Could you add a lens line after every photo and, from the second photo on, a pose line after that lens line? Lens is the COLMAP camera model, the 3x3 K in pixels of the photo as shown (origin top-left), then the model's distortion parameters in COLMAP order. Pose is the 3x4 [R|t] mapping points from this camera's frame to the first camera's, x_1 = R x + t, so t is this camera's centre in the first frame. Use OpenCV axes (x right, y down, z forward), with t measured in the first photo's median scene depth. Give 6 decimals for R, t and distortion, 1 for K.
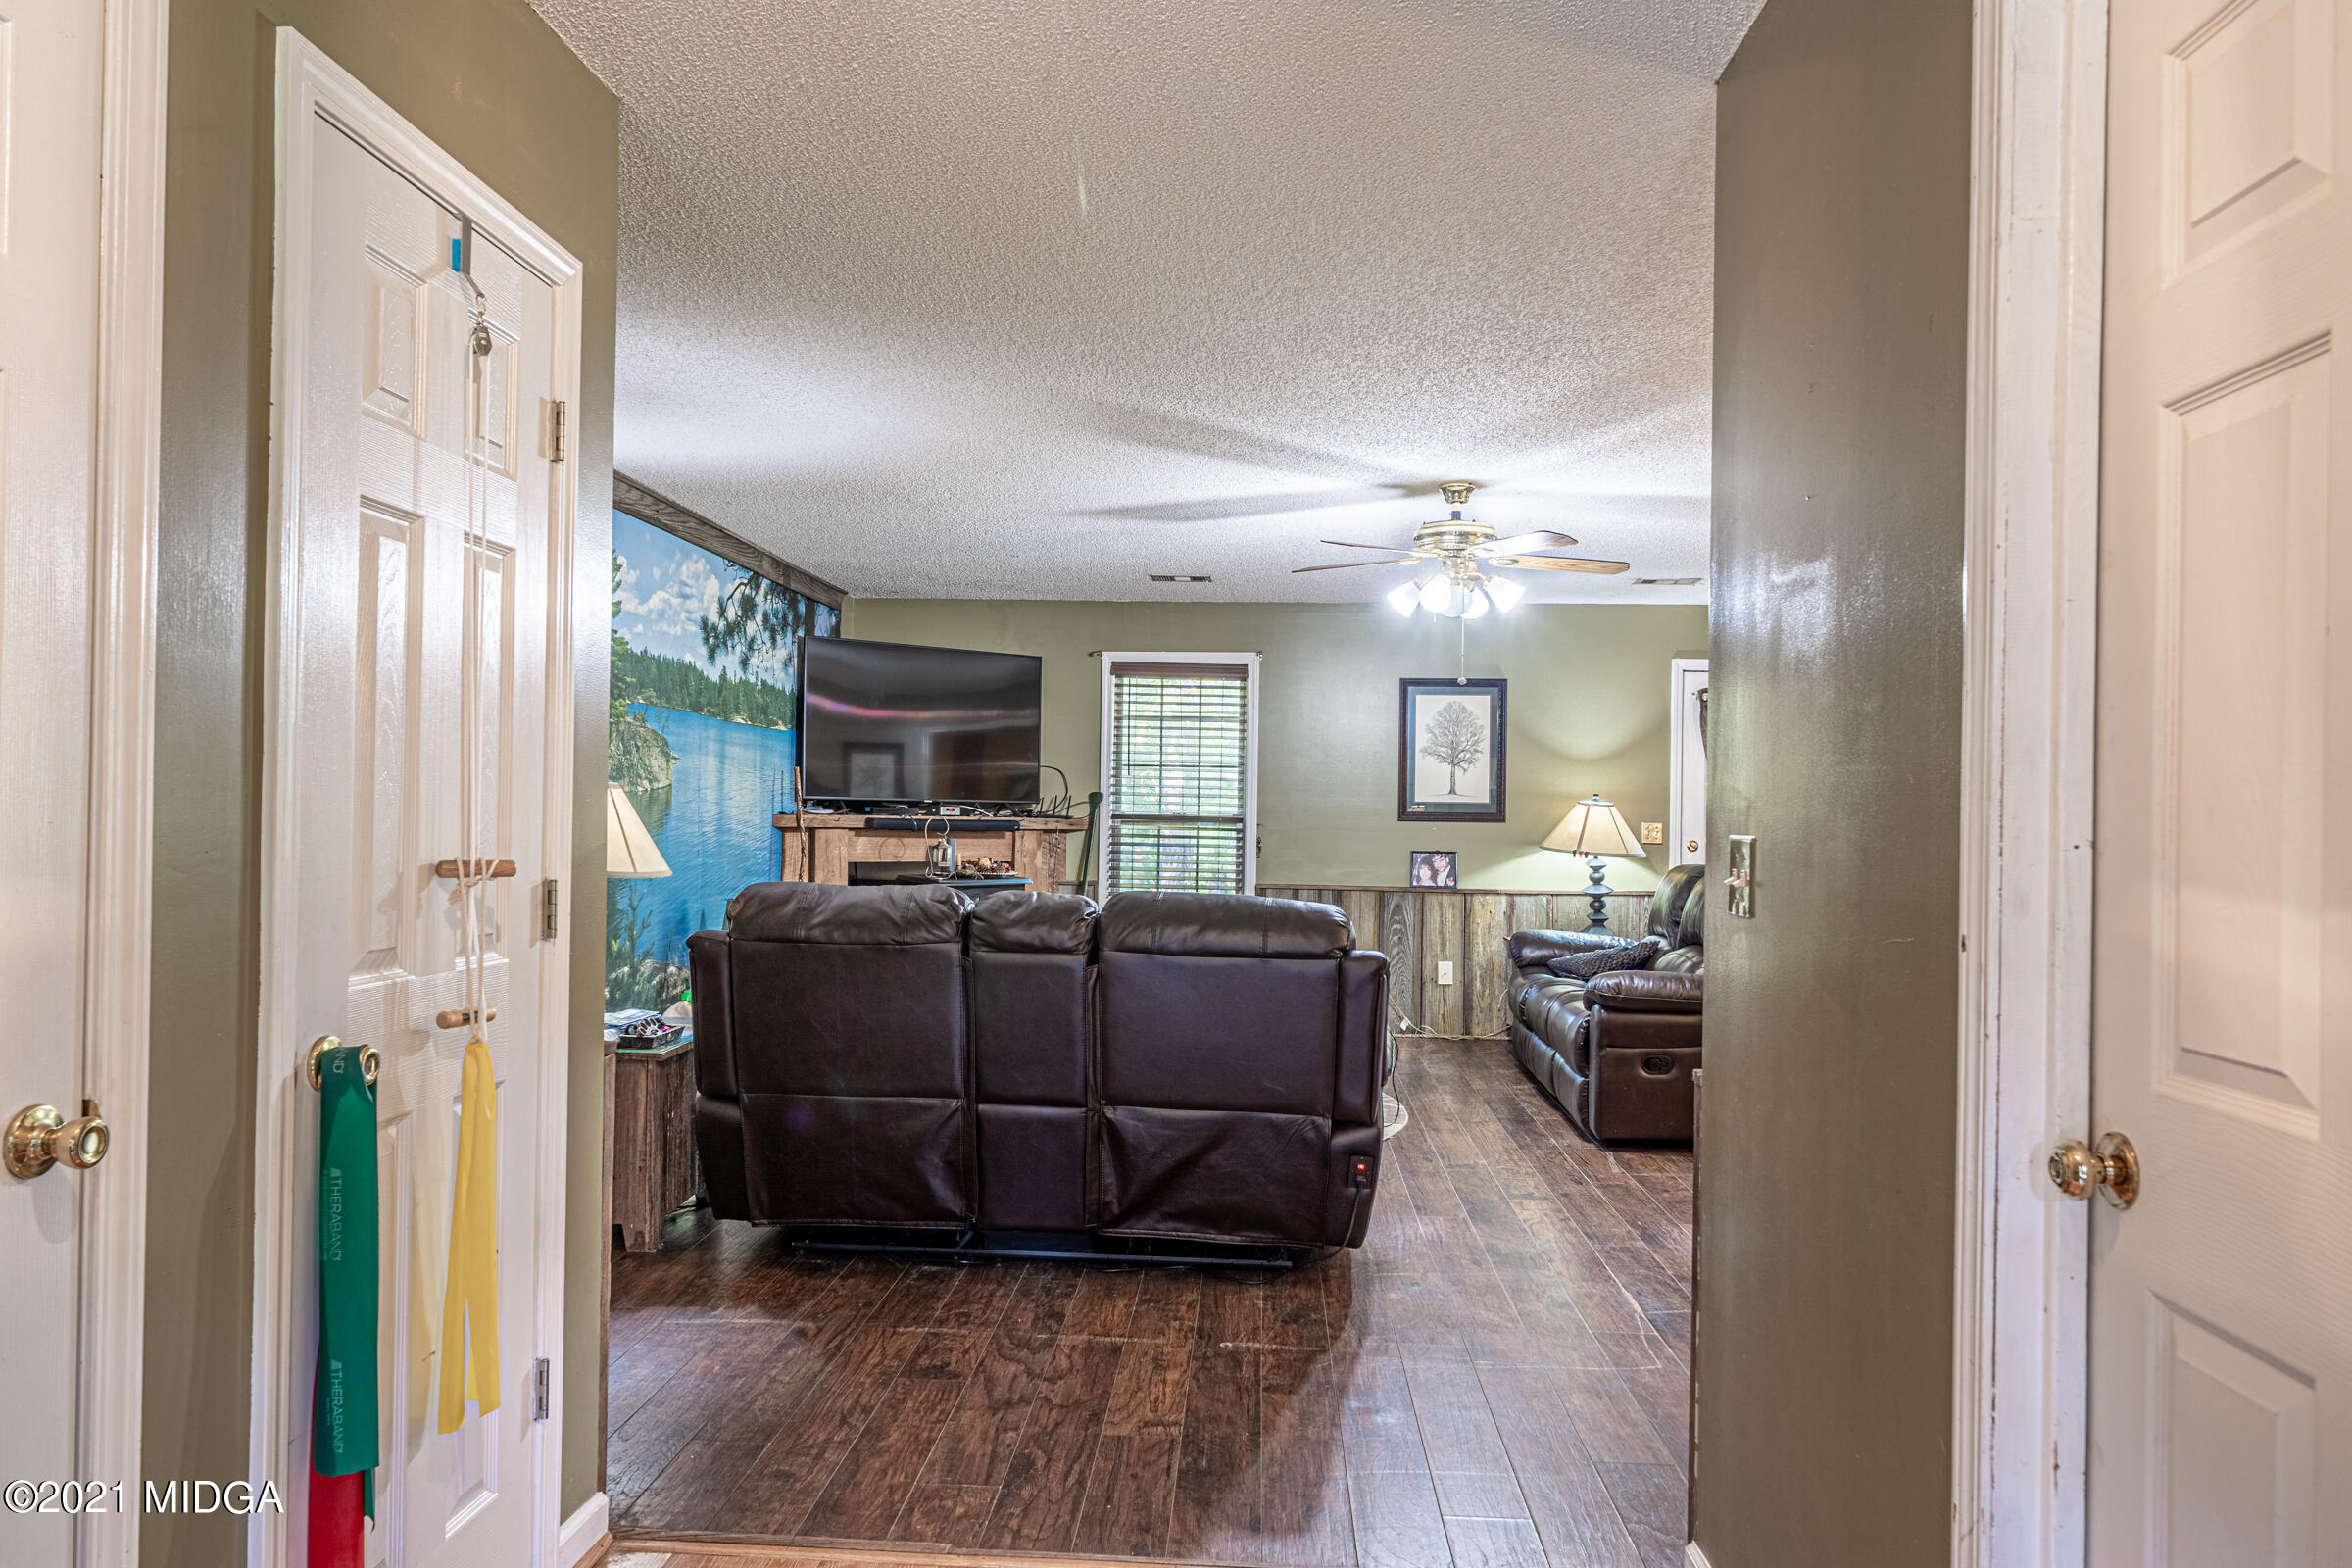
lens RADIAL K [[1554.2, 0, 1168.2], [0, 1554.2, 797.5], [0, 0, 1]] dist [0.007189, 0.000122]
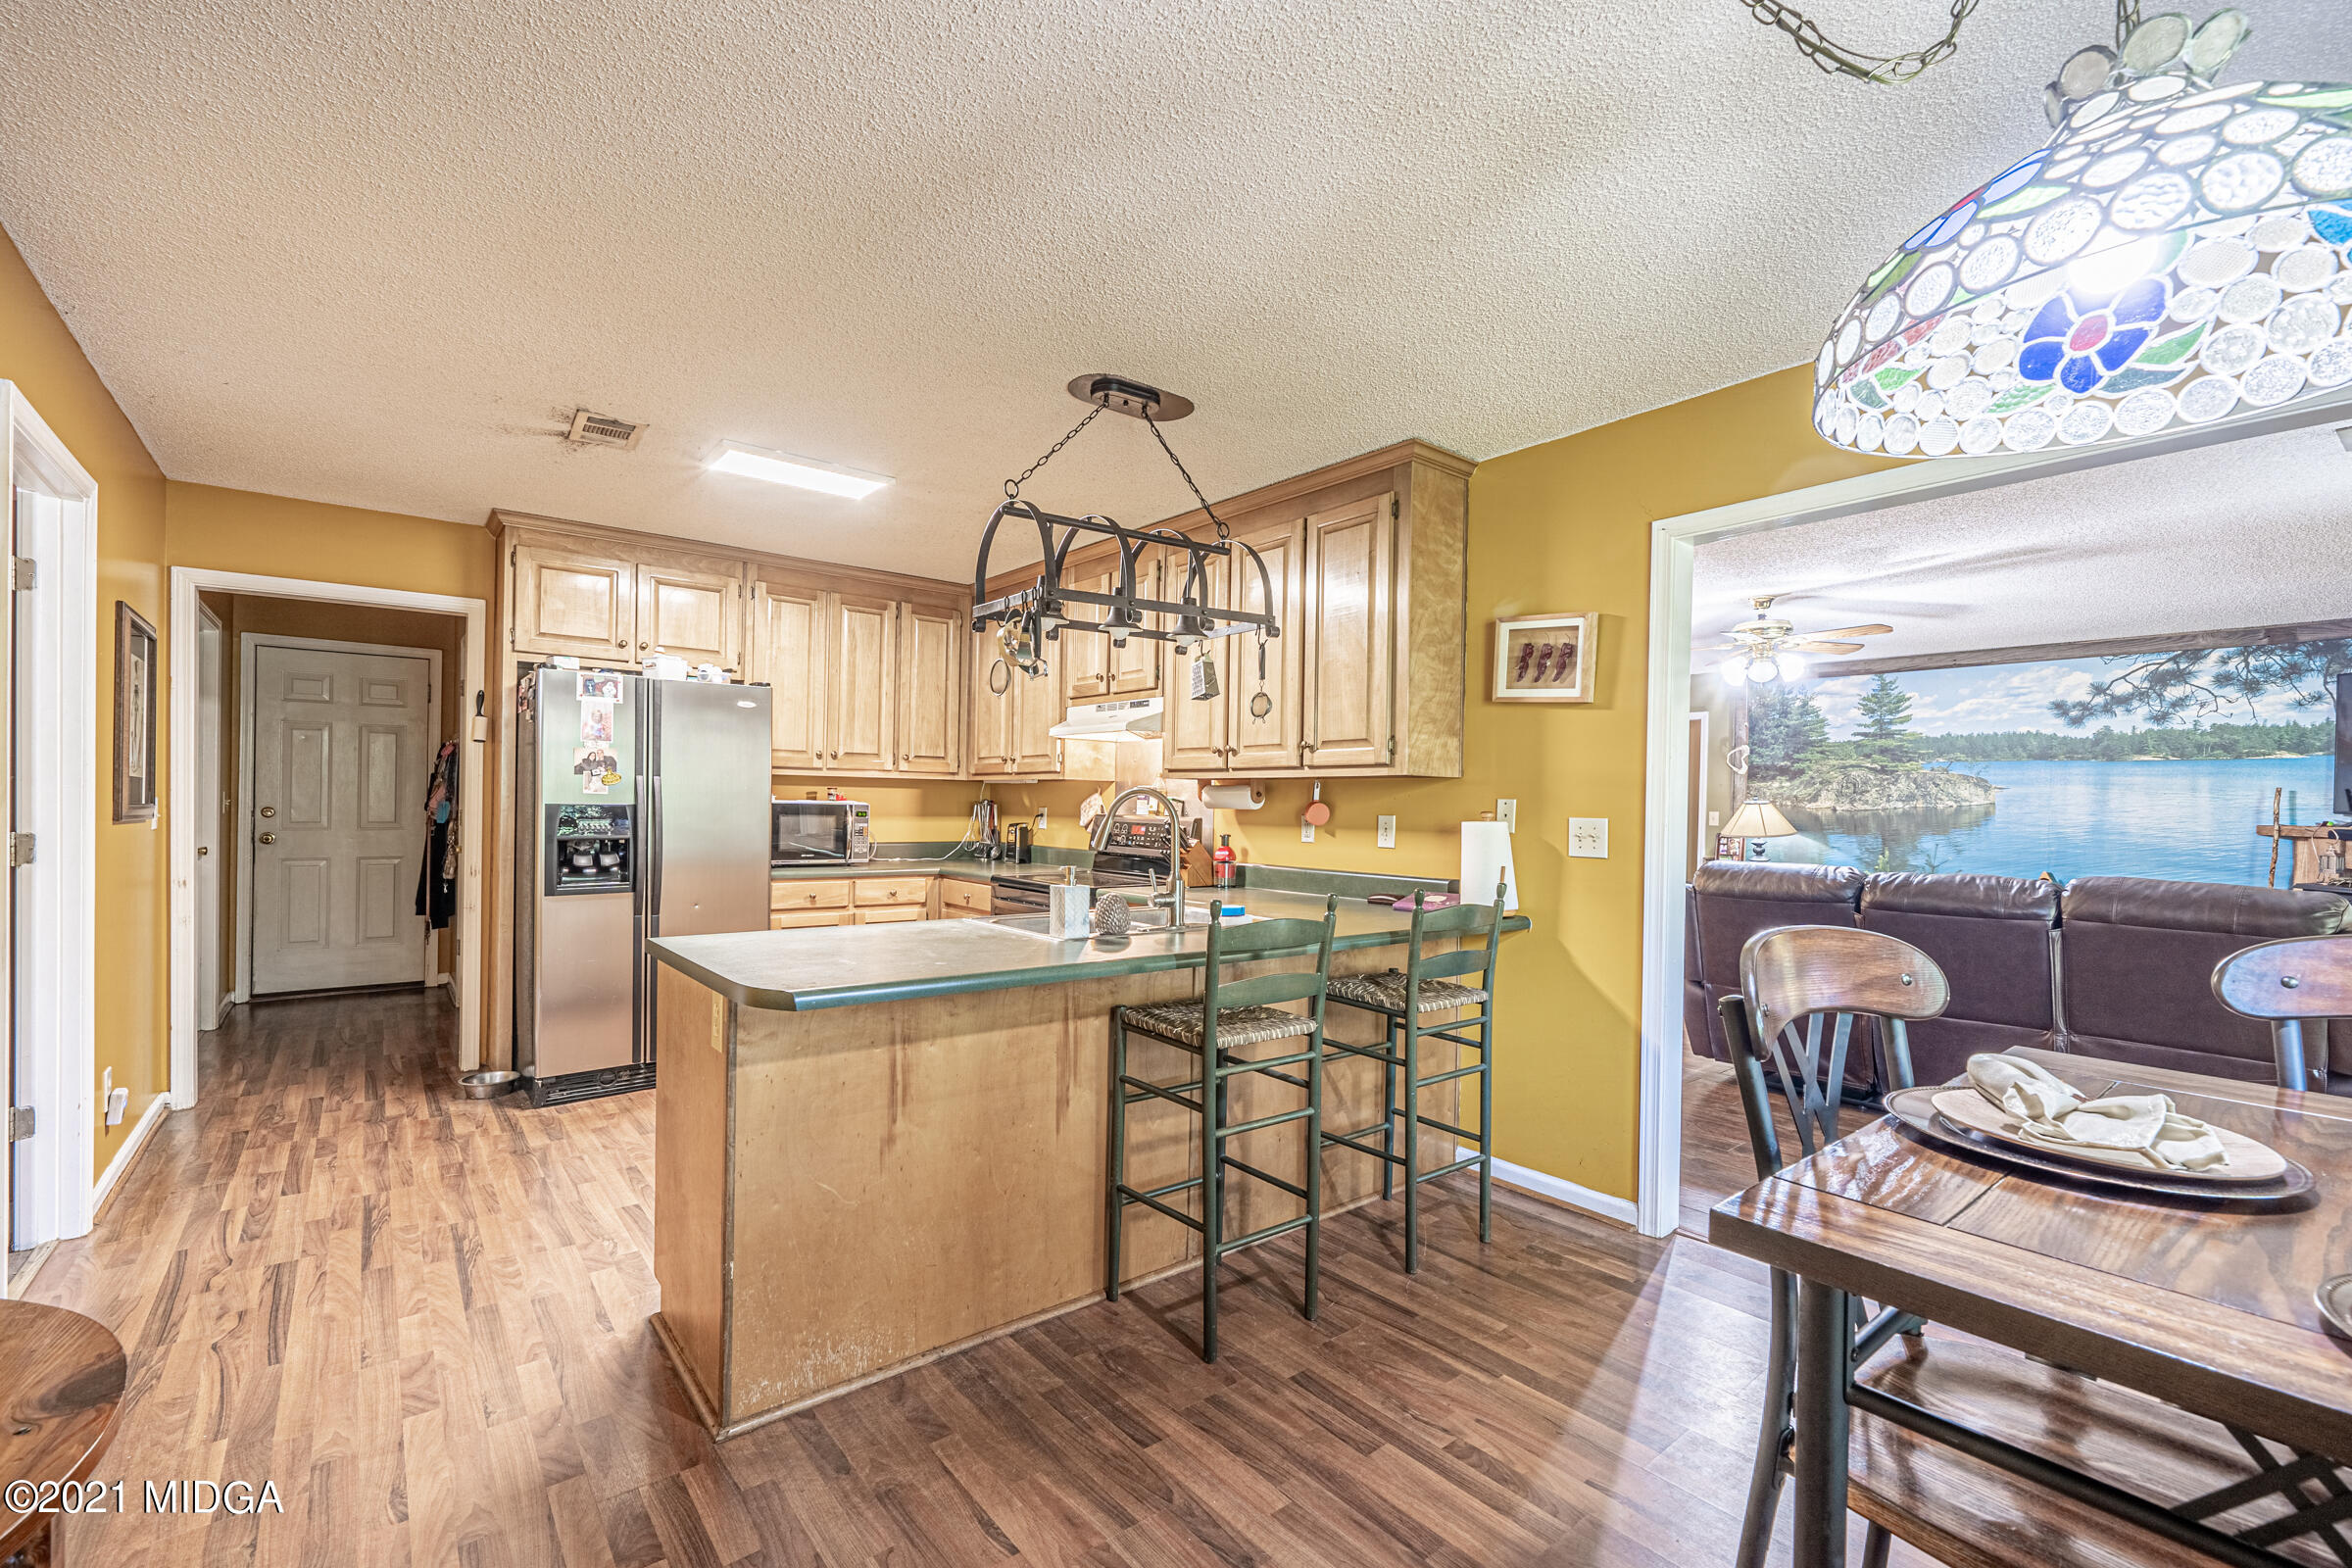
lens RADIAL K [[994.5, 0, 1167.4], [0, 994.5, 803.5], [0, 0, 1]] dist [-0.001958, 0.000583]
pose [[-0.735407, -0.024613, -0.677178, 0.840334], [-0.020499, 0.999691, -0.014073, 0.020008], [0.677315, 0.003532, -0.735684, 0.867103]]
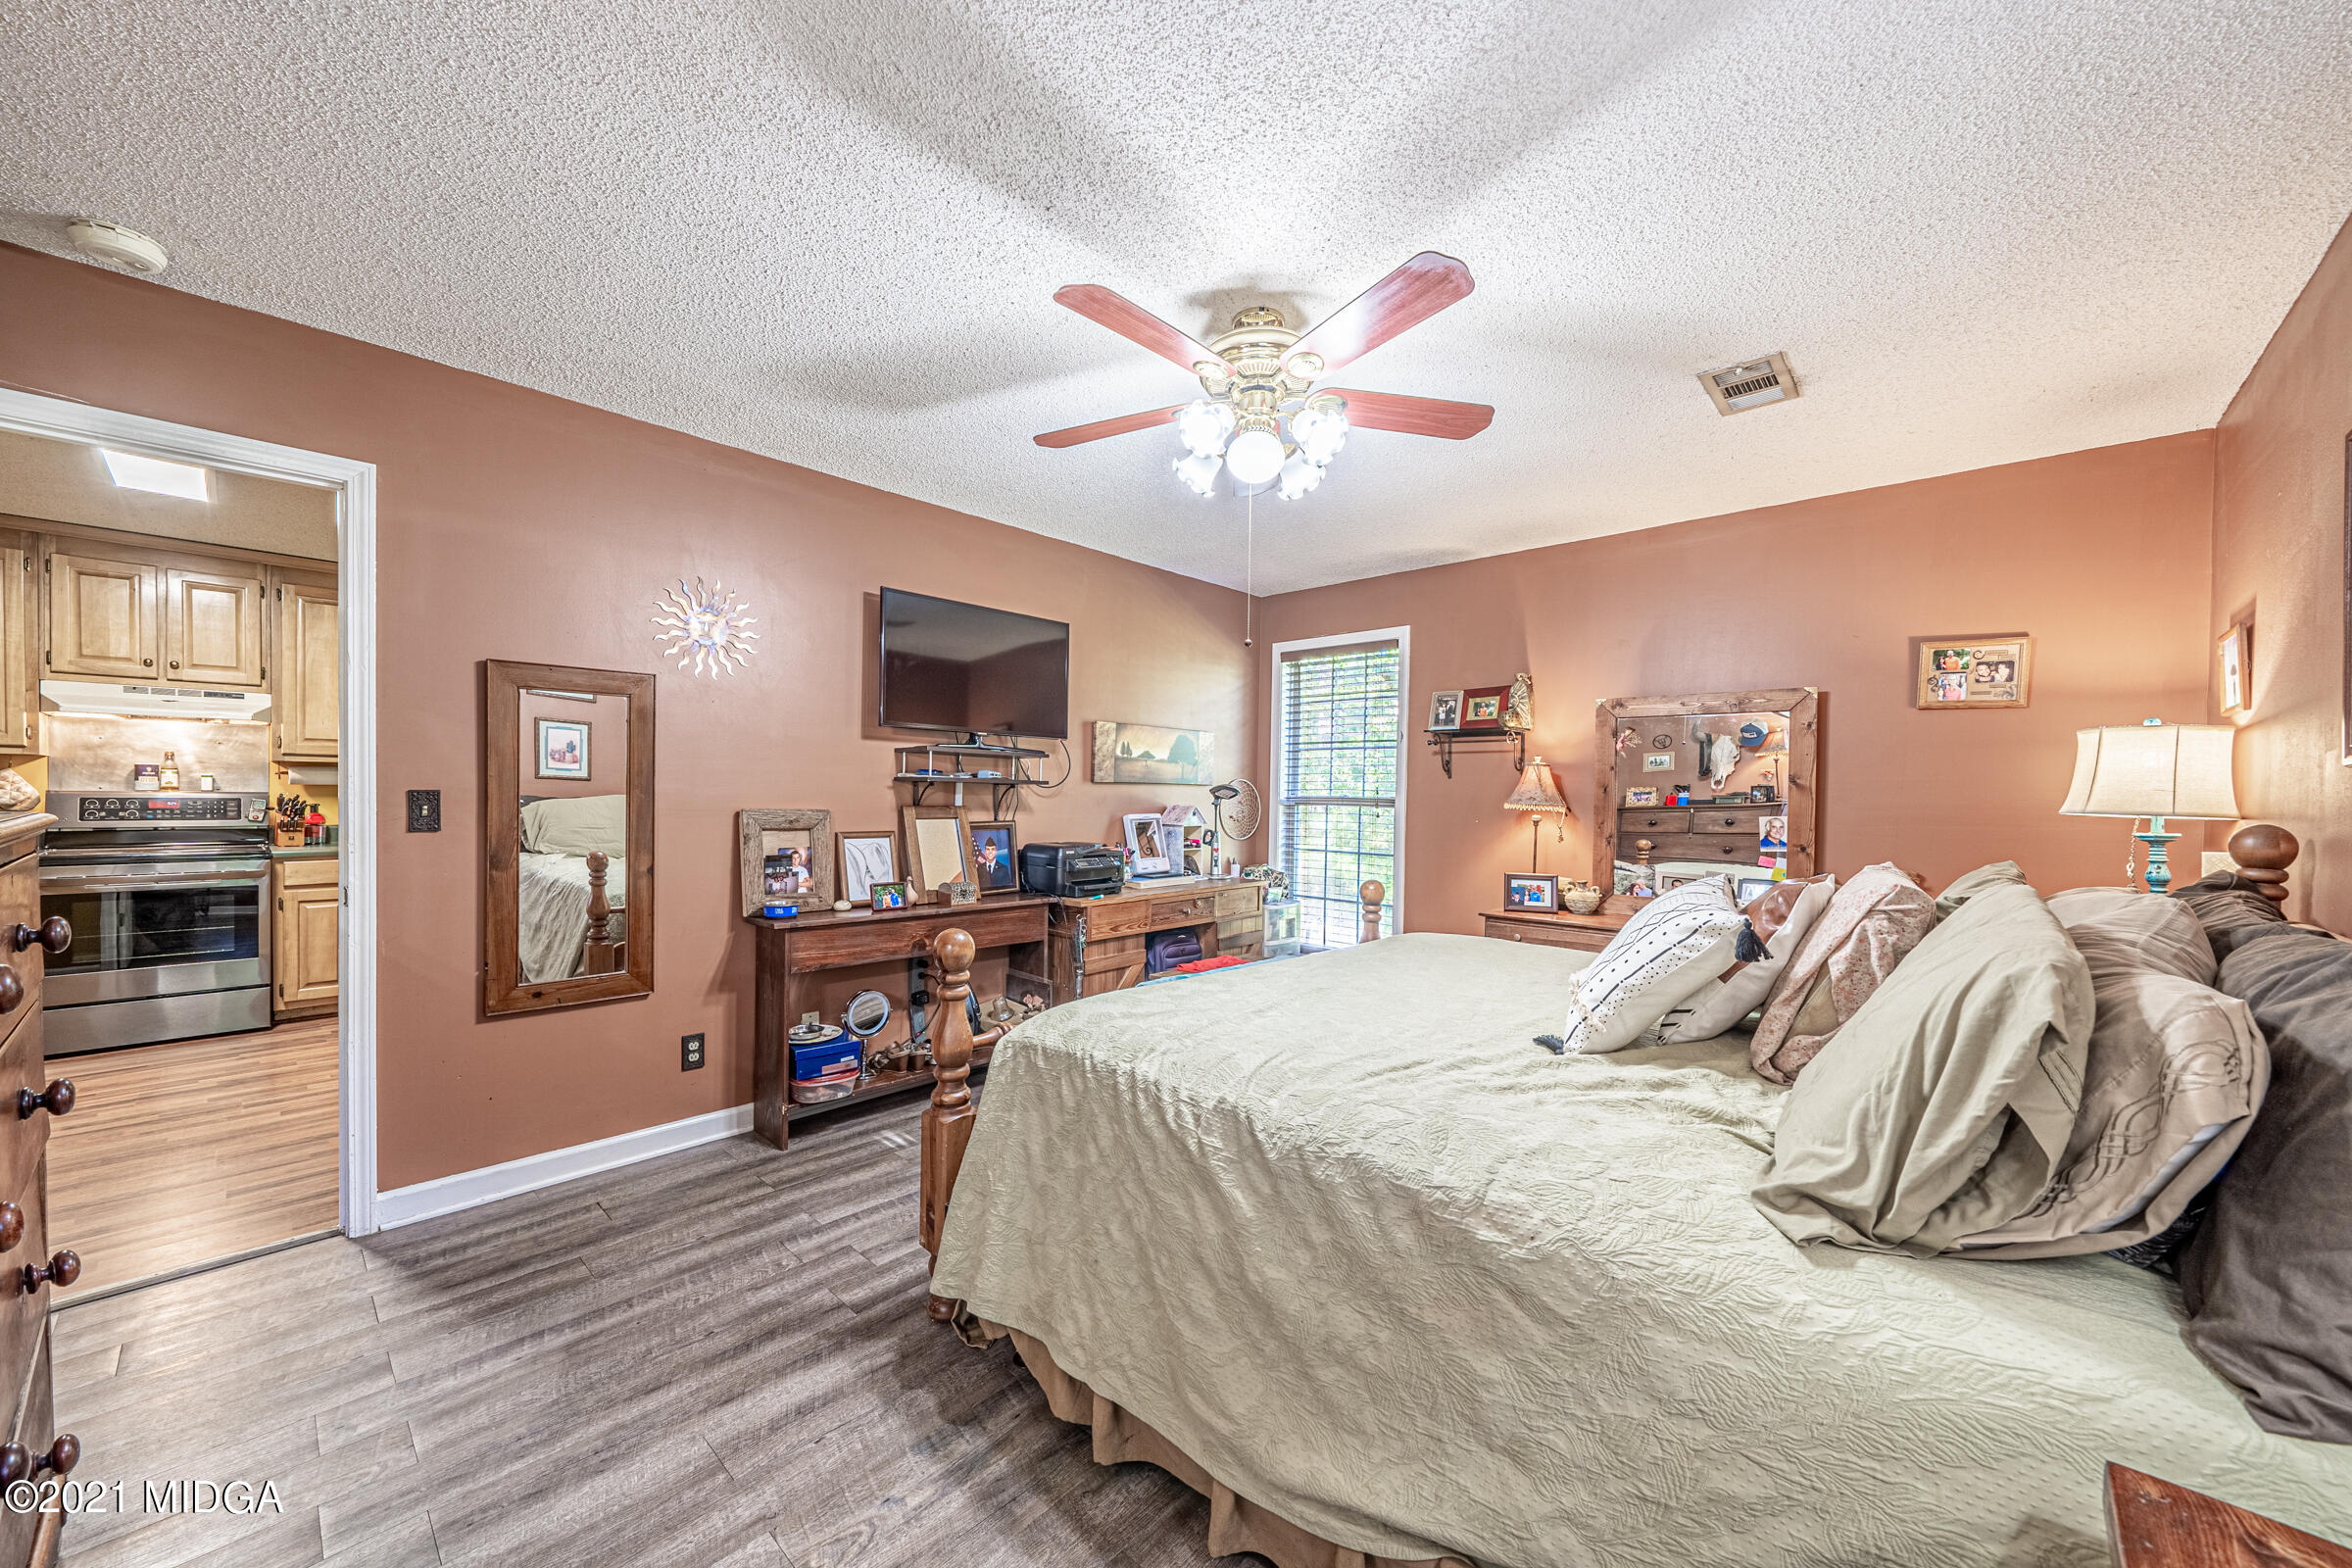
lens RADIAL K [[872.6, 0, 1172.8], [0, 872.6, 808.0], [0, 0, 1]] dist [-0.001450, -0.000171]
pose [[0.771018, 0.003650, -0.636803, 1.276482], [0.005484, 0.999908, 0.012372, 0.026238], [0.636790, -0.013032, 0.770927, 0.441560]]
